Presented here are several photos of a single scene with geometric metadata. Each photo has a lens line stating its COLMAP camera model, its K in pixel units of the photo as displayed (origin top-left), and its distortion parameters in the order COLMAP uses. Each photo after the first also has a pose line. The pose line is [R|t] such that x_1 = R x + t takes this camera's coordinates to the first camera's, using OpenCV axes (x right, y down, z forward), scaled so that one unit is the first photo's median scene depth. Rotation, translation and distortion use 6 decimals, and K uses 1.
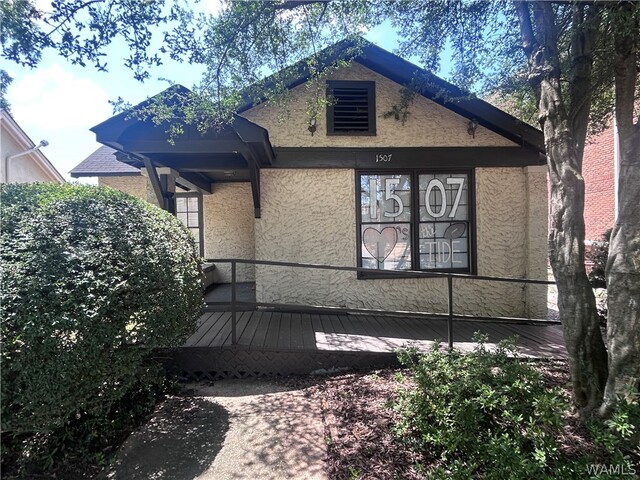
lens RADIAL K [[359.0, 0, 320.0], [0, 359.0, 240.0], [0, 0, 1]] dist [0.001283, -0.000187]
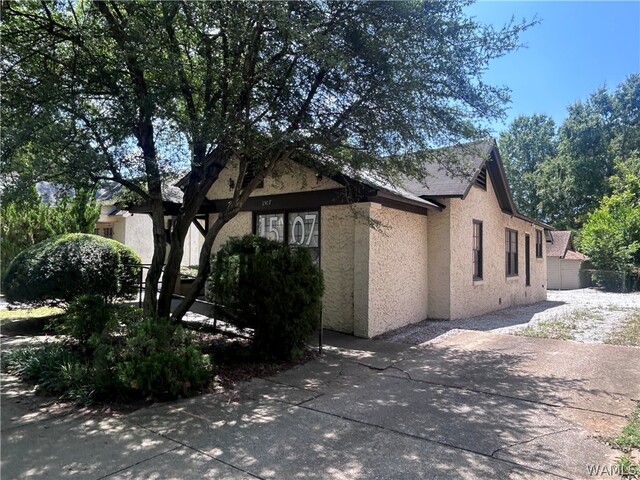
lens RADIAL K [[464.2, 0, 320.0], [0, 464.2, 240.0], [0, 0, 1]] dist [-0.004326, 0.001931]
pose [[0.765942, 0.007481, -0.642866, 1.492651], [-0.027662, 0.999390, -0.021328, -0.045495], [0.642315, 0.034119, 0.765681, -0.266415]]
